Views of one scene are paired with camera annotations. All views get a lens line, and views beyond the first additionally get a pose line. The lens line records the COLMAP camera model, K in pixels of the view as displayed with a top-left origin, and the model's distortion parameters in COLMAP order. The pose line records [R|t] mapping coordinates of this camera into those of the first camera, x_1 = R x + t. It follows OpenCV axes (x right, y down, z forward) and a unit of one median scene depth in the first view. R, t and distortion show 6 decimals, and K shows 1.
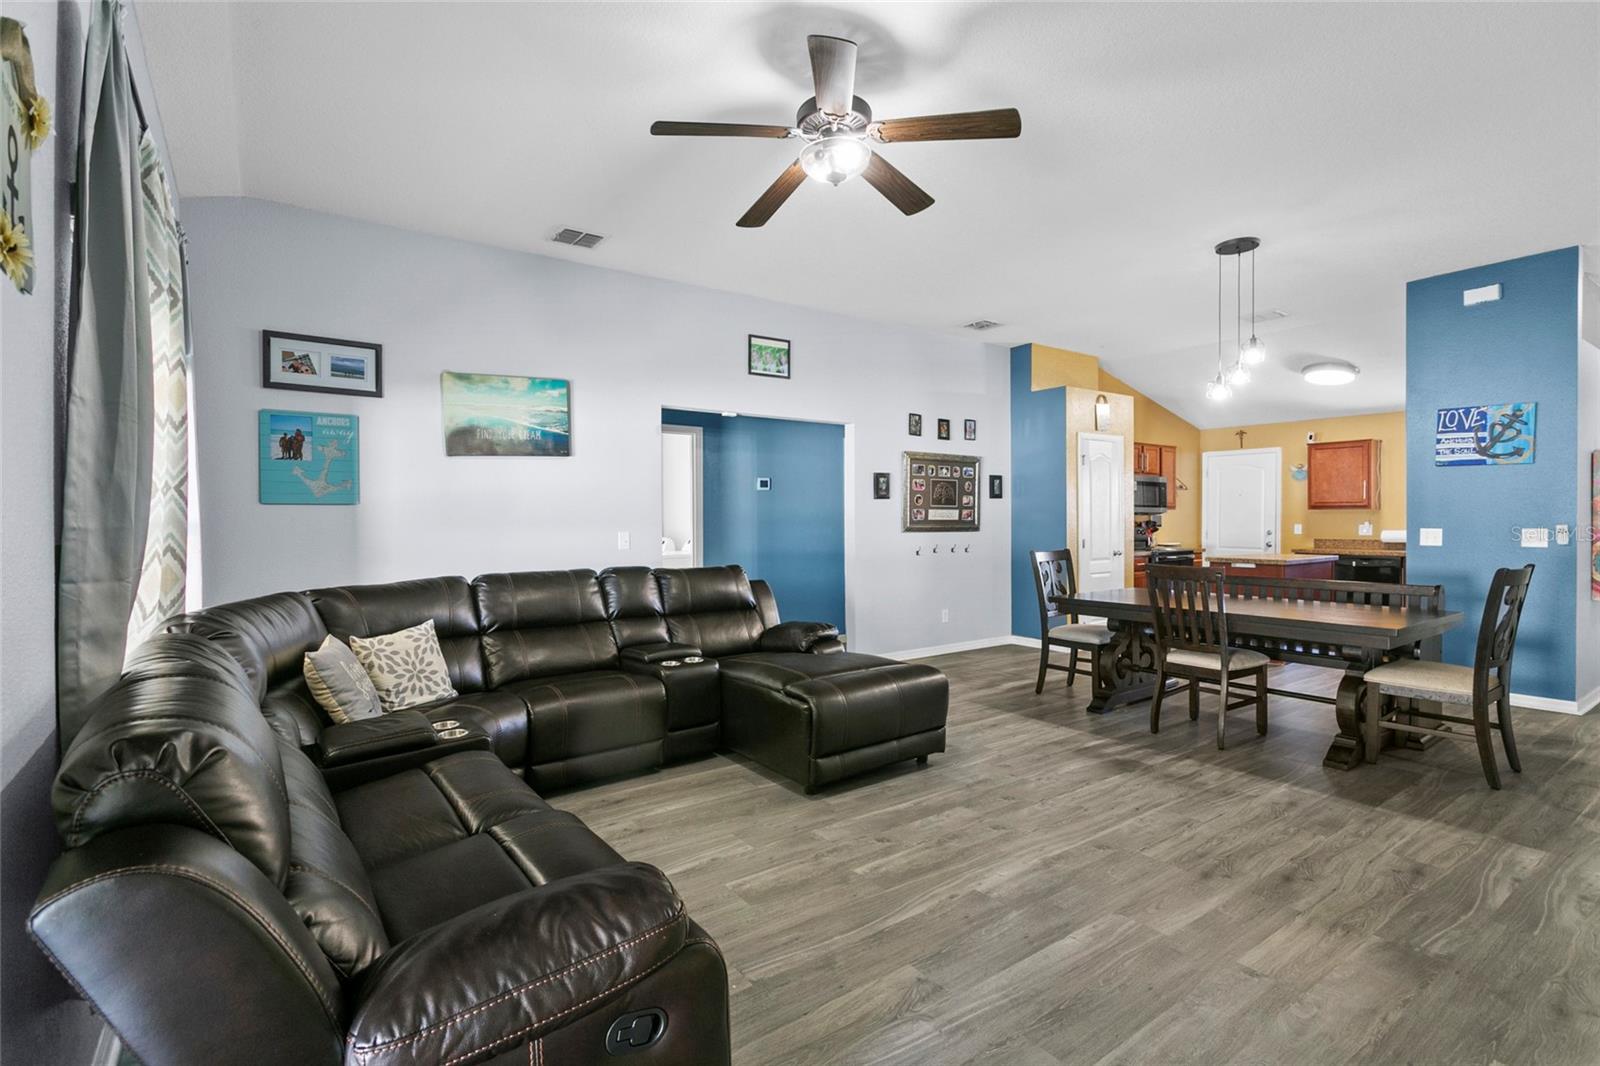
lens RADIAL K [[759.3, 0, 790.4], [0, 759.3, 526.2], [0, 0, 1]] dist [-0.002458, 0.004056]
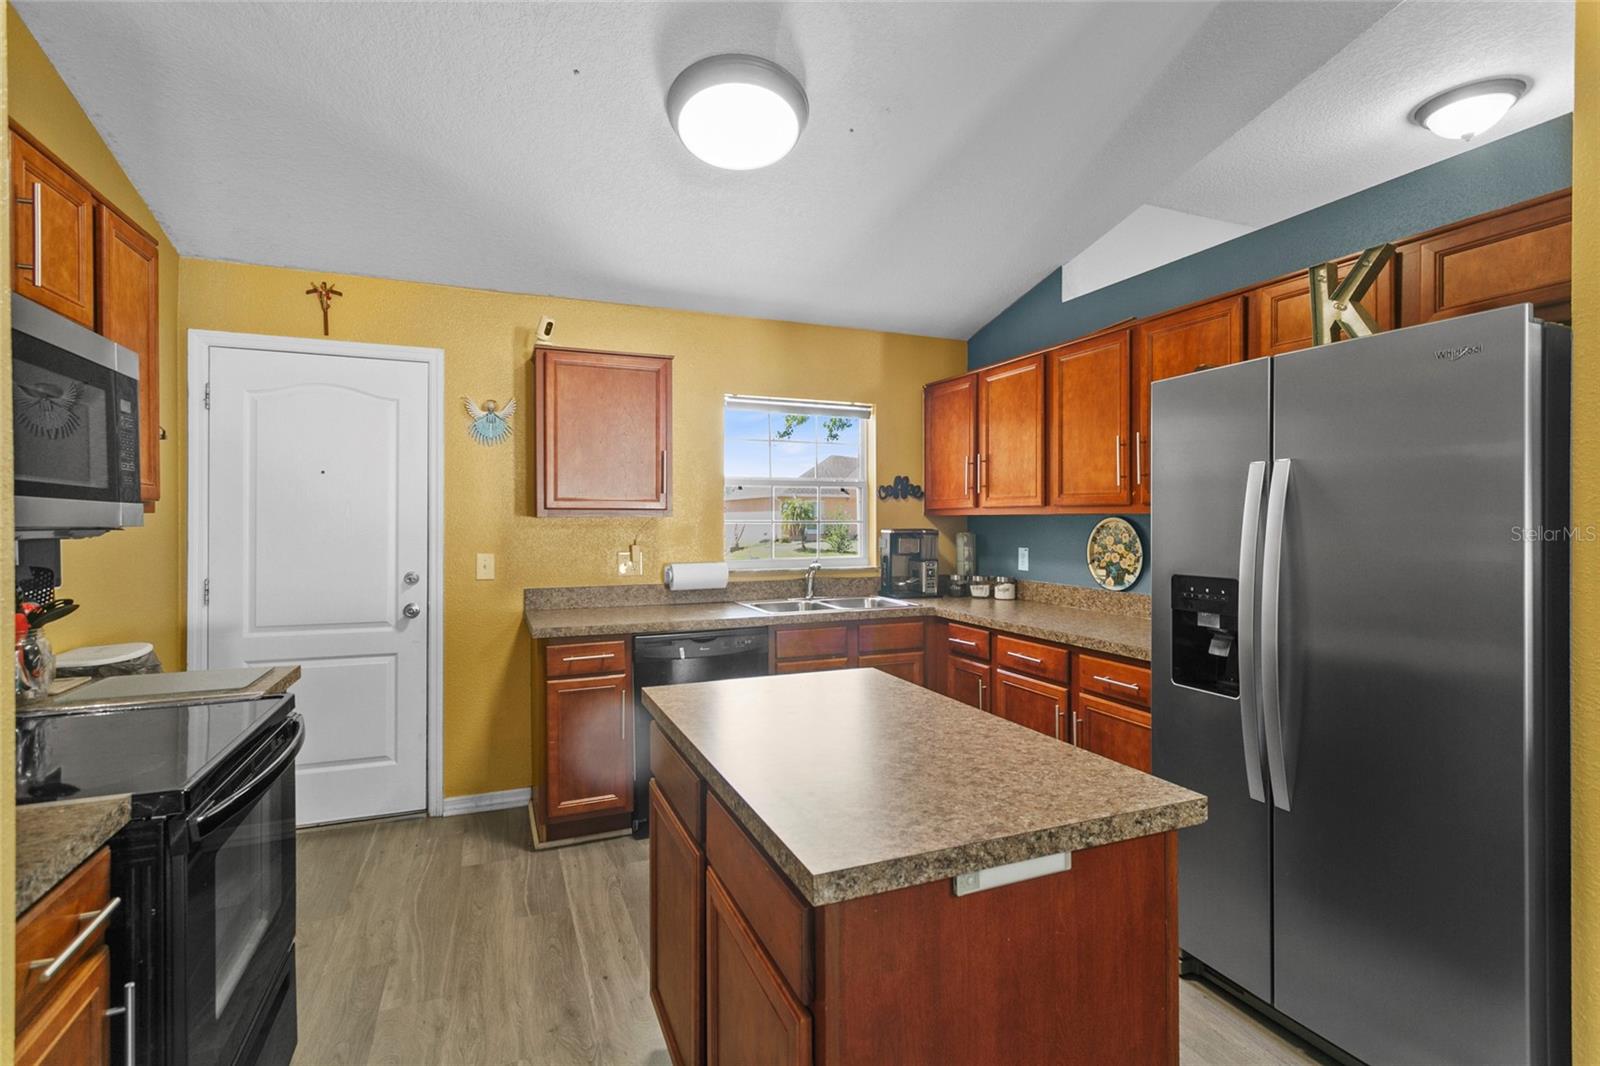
lens RADIAL K [[759.3, 0, 804.0], [0, 759.3, 534.0], [0, 0, 1]] dist [-0.002458, 0.004056]
pose [[0.227326, -0.013482, 0.973725, 0.559874], [0.010256, 0.999882, 0.011450, -0.027206], [-0.973765, 0.007384, 0.227437, 1.298224]]
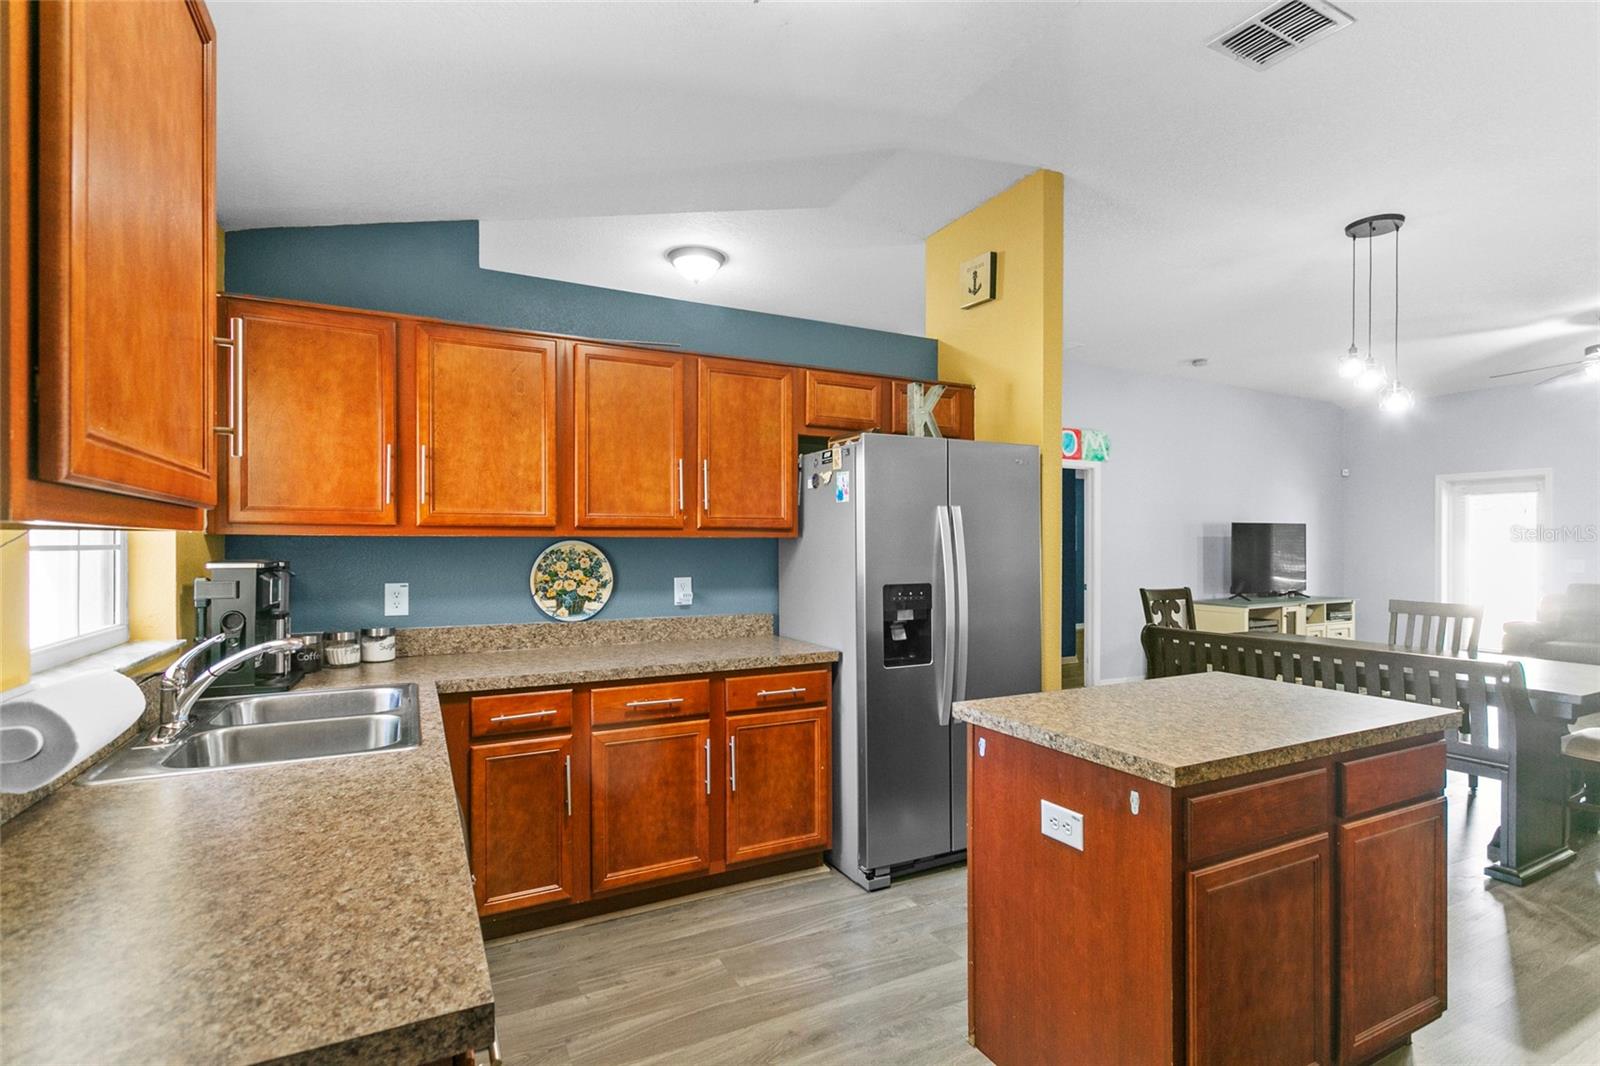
lens RADIAL K [[759.3, 0, 813.2], [0, 759.3, 548.1], [0, 0, 1]] dist [-0.002458, 0.004056]
pose [[-0.990251, 0.005552, 0.139182, 0.999043], [0.007752, 0.999853, 0.015264, -0.033273], [-0.139077, 0.016194, -0.990149, 1.757712]]
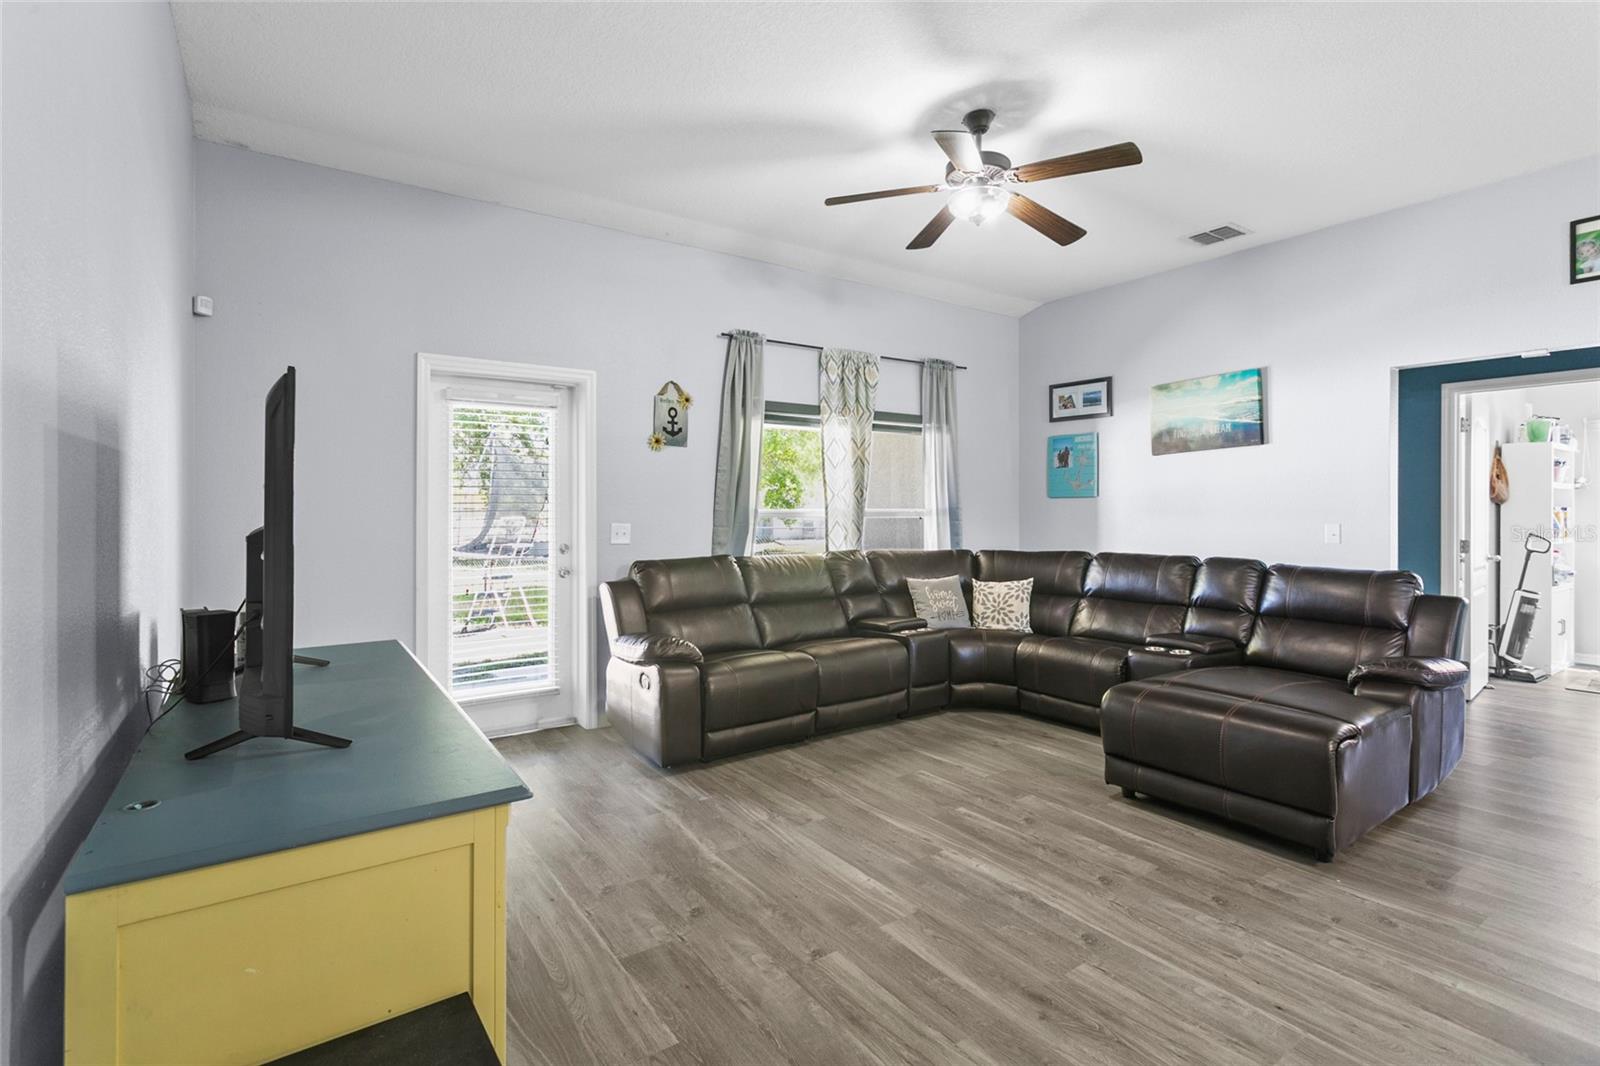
lens RADIAL K [[759.3, 0, 800.5], [0, 759.3, 509.2], [0, 0, 1]] dist [-0.002458, 0.004056]
pose [[-0.018809, 0.006697, -0.999801, 0.672895], [-0.011540, 0.999910, 0.006915, -0.008427], [0.999756, 0.011667, -0.018730, 0.407974]]
